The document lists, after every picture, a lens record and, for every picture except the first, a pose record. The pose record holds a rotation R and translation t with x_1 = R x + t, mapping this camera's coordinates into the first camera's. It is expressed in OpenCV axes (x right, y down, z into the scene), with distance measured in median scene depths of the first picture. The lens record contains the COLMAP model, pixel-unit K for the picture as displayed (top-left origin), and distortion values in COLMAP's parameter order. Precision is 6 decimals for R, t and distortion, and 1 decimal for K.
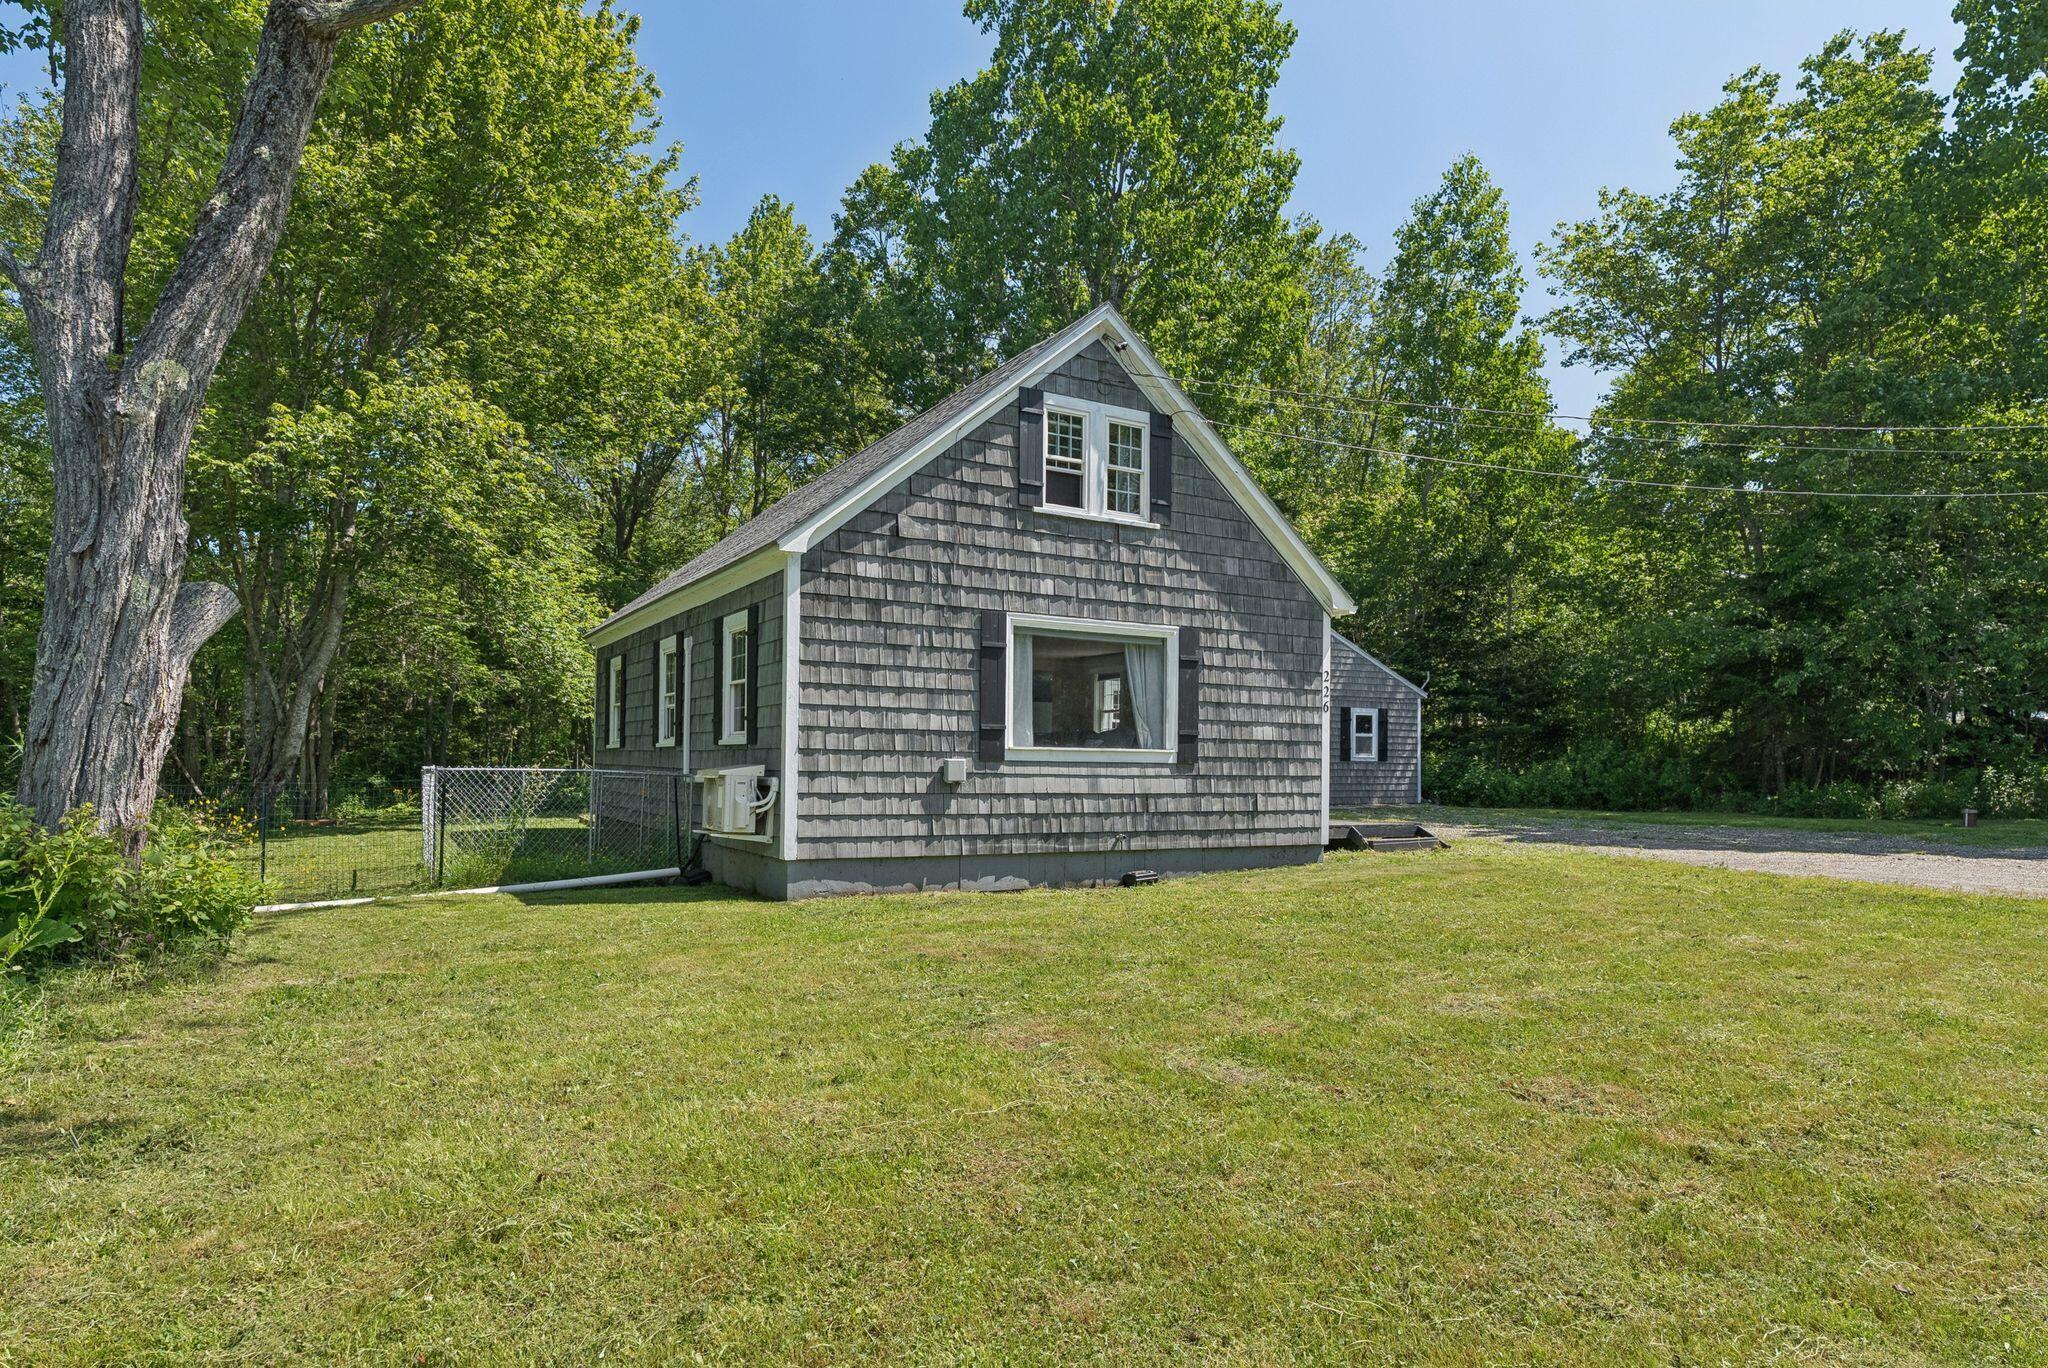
lens RADIAL K [[1195.6, 0, 1059.5], [0, 1195.6, 752.9], [0, 0, 1]] dist [0.023920, -0.004895]
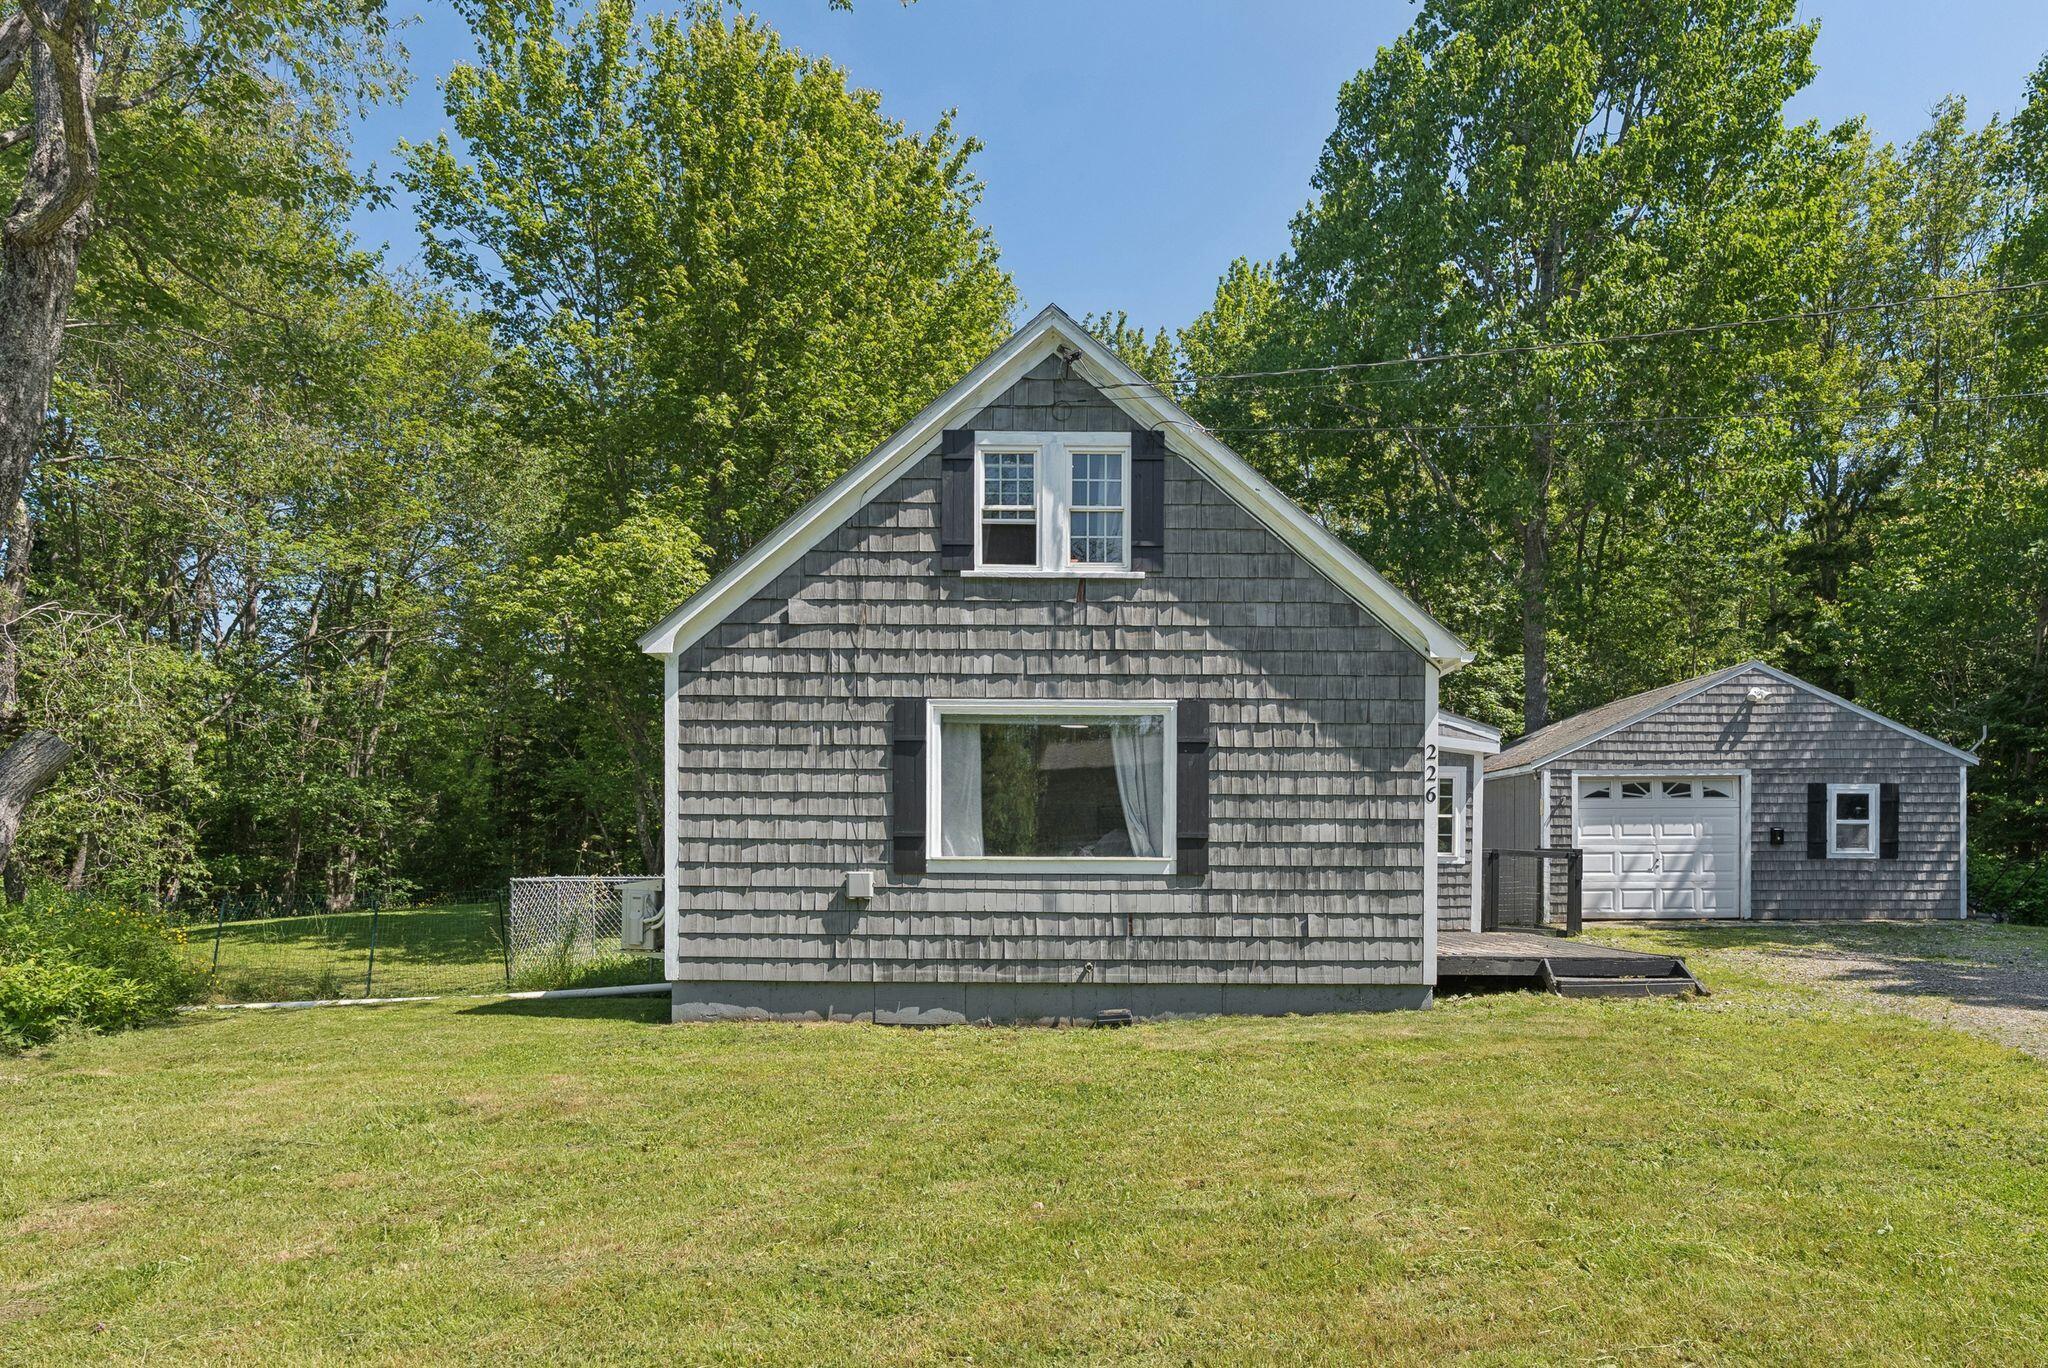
lens RADIAL K [[1195.6, 0, 1101.5], [0, 1195.6, 862.1], [0, 0, 1]] dist [0.023920, -0.004895]
pose [[0.860285, -0.002710, -0.509806, 0.478848], [0.011059, 0.999850, 0.013346, -0.010934], [0.509694, -0.017119, 0.860186, 0.315105]]
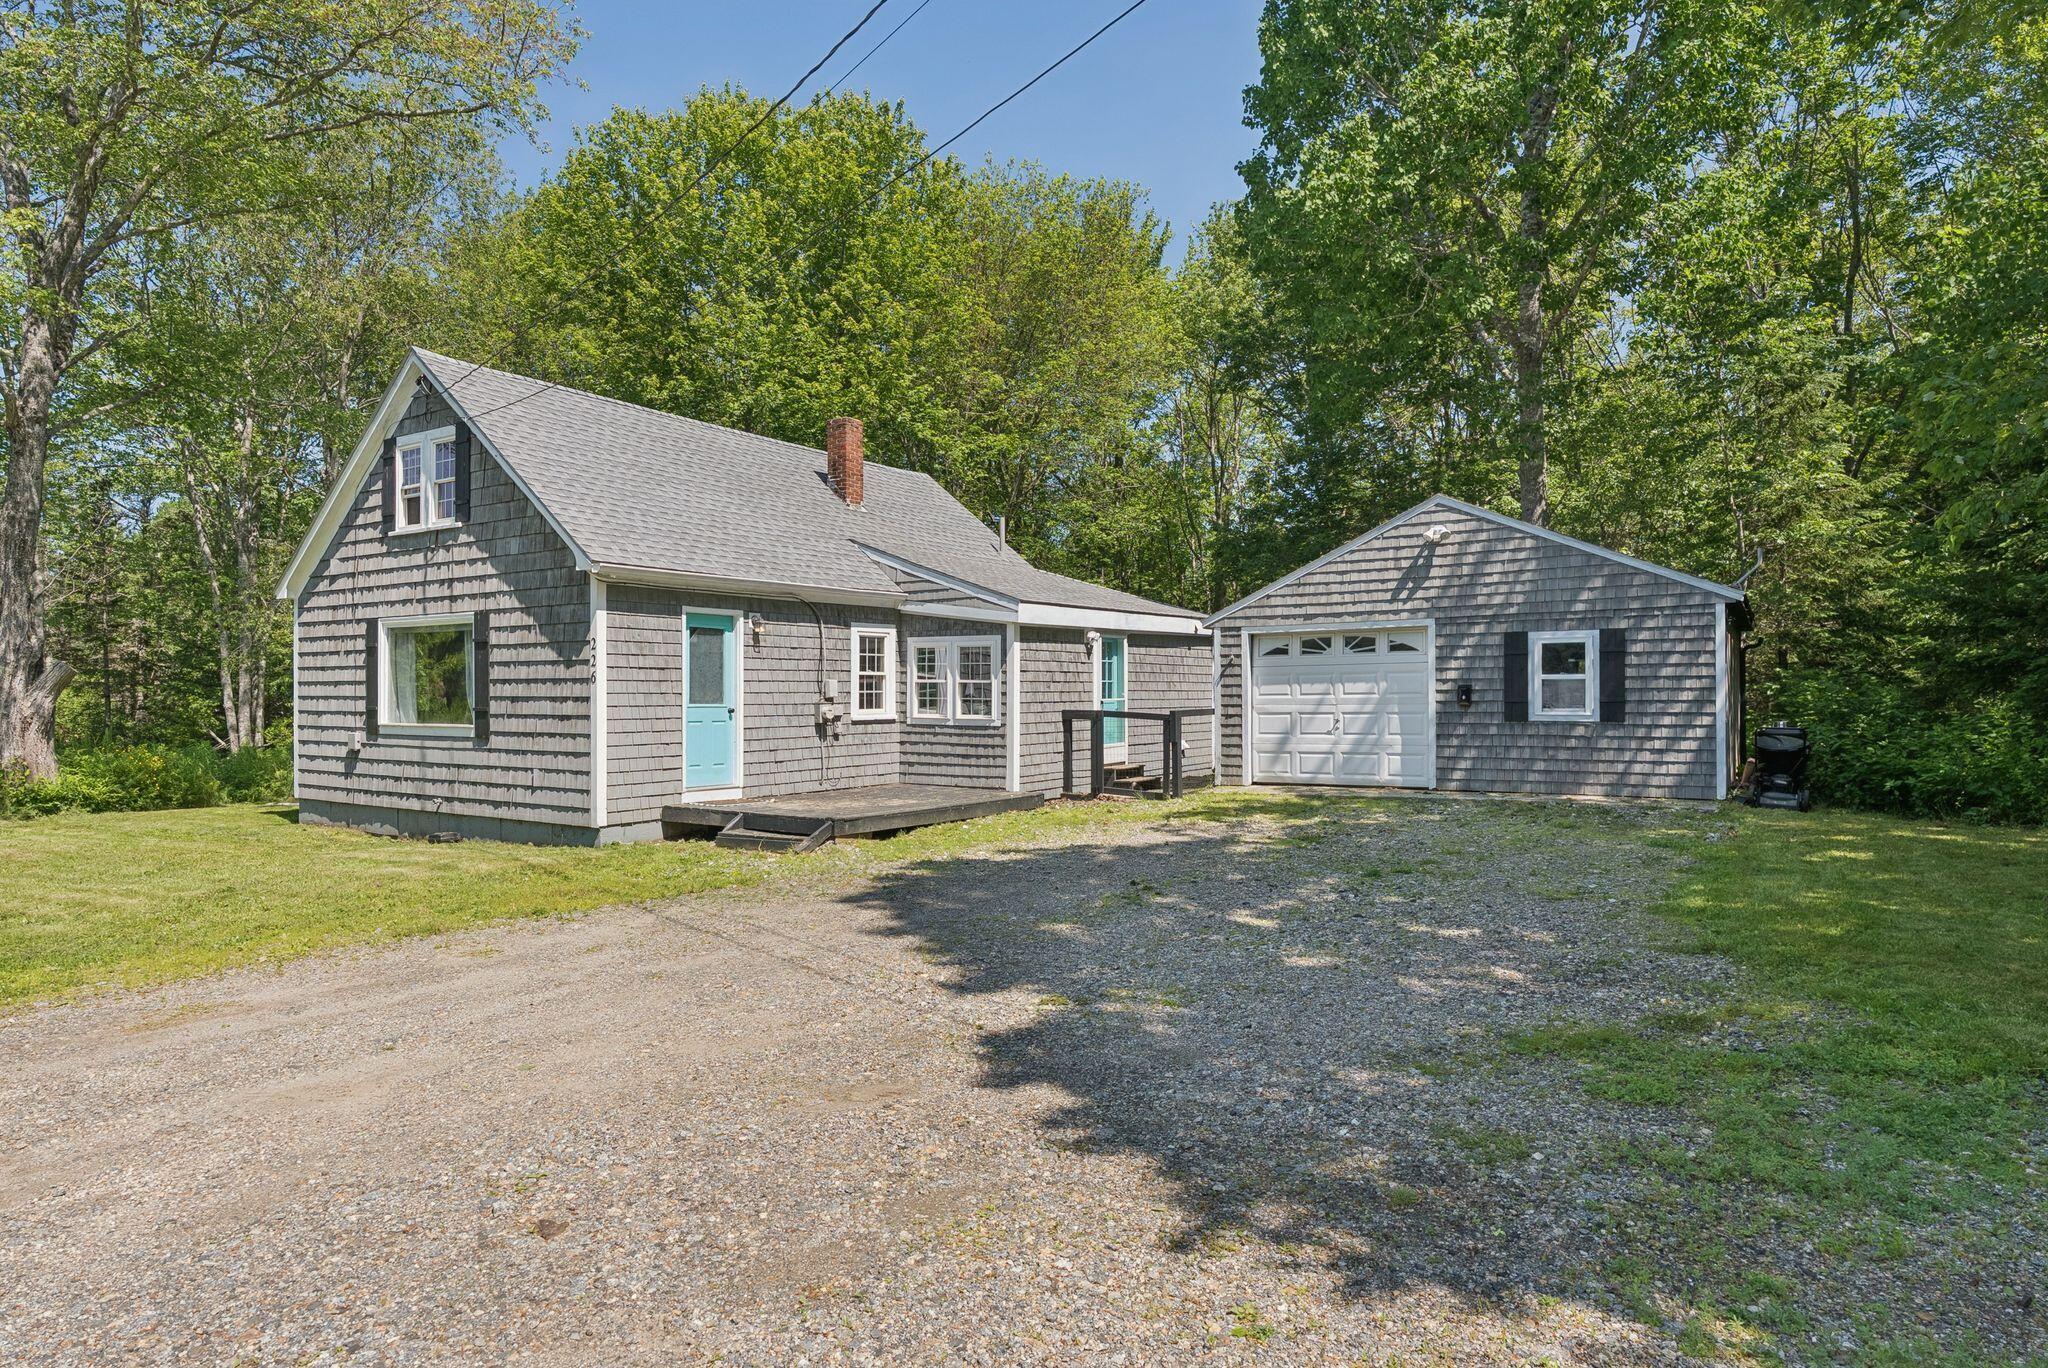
lens RADIAL K [[1195.6, 0, 1039.3], [0, 1195.6, 693.6], [0, 0, 1]] dist [0.023920, -0.004895]
pose [[0.433085, -0.012056, -0.901273, 1.374479], [0.018445, 0.999820, -0.004511, -0.017628], [0.901165, -0.014671, 0.433229, 1.037607]]
